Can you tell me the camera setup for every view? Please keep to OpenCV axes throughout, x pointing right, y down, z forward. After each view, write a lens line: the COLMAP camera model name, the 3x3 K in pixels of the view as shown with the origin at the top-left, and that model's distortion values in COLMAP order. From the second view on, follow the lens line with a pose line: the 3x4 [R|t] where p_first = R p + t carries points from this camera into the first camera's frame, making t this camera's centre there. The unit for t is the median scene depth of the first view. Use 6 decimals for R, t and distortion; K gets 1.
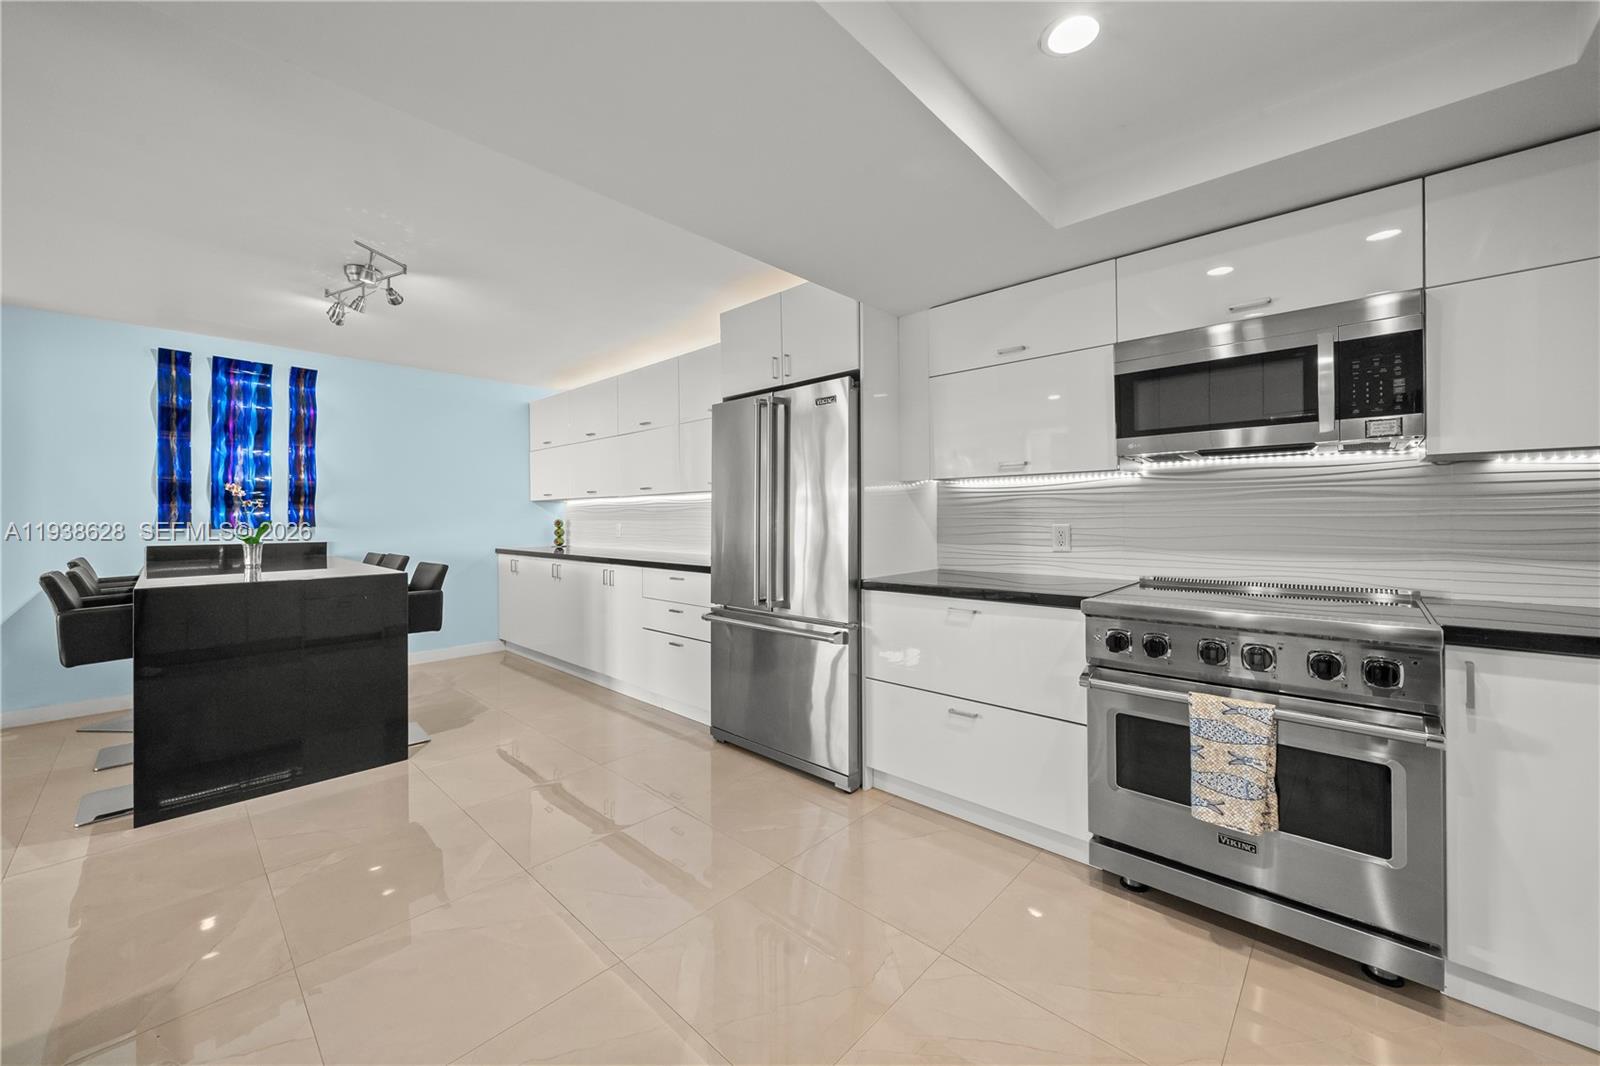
lens RADIAL K [[613.8, 0, 790.8], [0, 613.8, 510.7], [0, 0, 1]] dist [-0.000791, -0.000110]
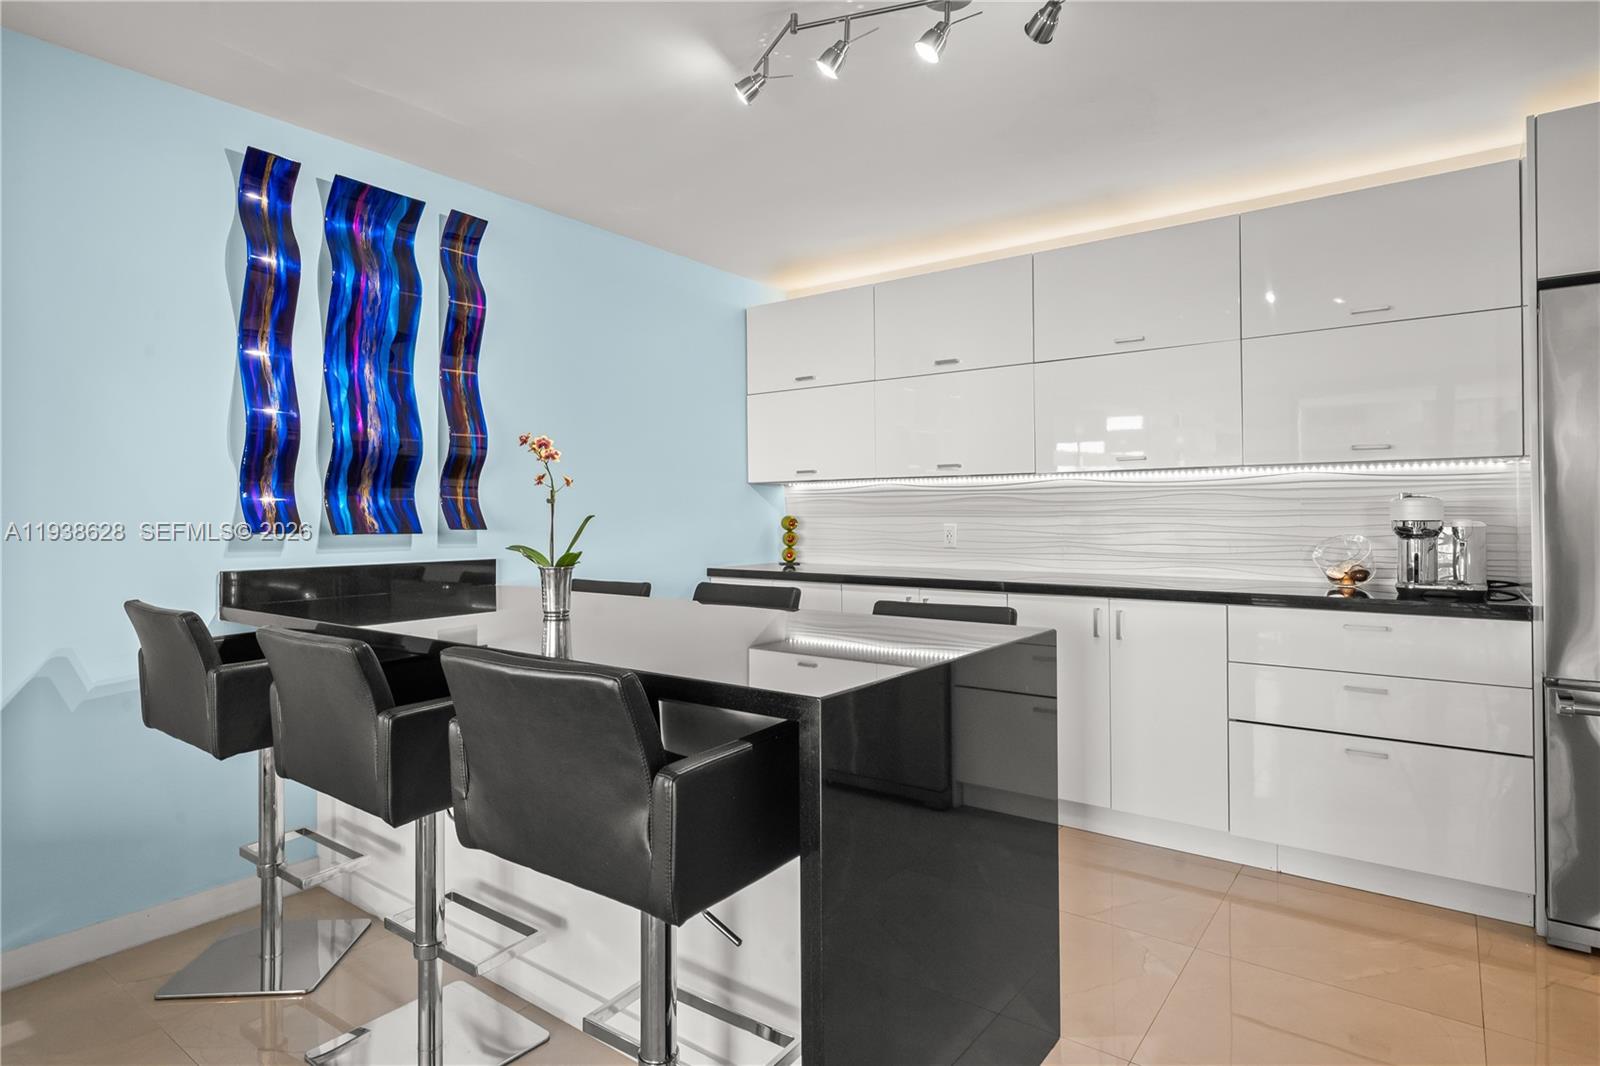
lens RADIAL K [[868.7, 0, 759.3], [0, 868.7, 503.3], [0, 0, 1]] dist [0.000829, 0.000764]
pose [[0.995724, 0.000324, 0.092378, -0.681866], [0.000089, 0.999990, -0.004461, 0.008965], [-0.092379, 0.004450, 0.995714, 0.294786]]
